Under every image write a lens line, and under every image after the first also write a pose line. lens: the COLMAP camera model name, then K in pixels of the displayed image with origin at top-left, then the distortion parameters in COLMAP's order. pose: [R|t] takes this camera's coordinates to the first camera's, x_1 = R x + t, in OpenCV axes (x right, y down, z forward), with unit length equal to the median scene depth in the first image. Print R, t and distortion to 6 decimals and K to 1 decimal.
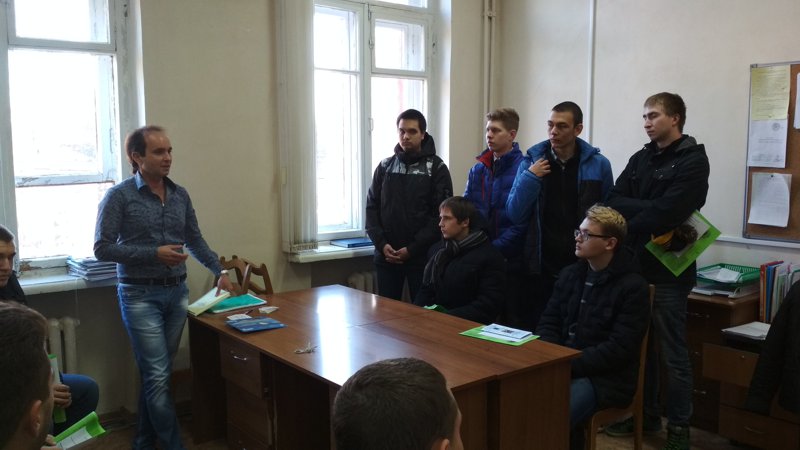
lens RADIAL K [[710.7, 0, 397.0], [0, 710.7, 227.1], [0, 0, 1]] dist [0.142746, -0.386256]
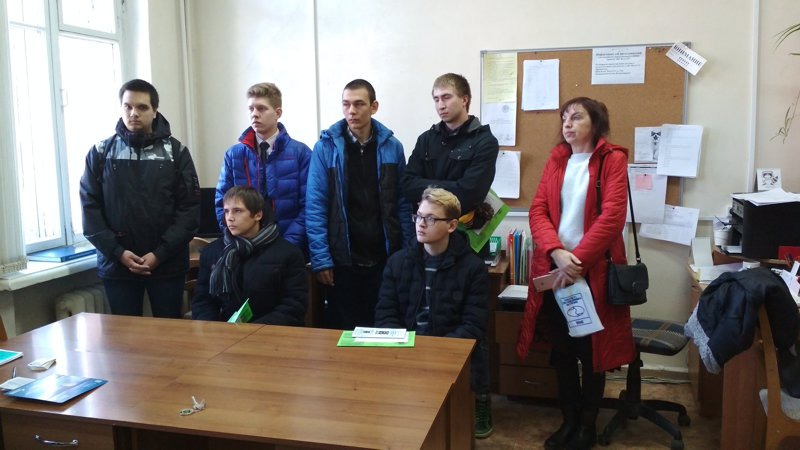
lens RADIAL K [[710.7, 0, 397.0], [0, 710.7, 227.1], [0, 0, 1]] dist [0.142746, -0.386256]
pose [[0.792658, -0.085734, 0.603609, -0.295250], [0.069536, 0.996316, 0.050198, -0.025156], [-0.605689, 0.002182, 0.795699, 0.222929]]
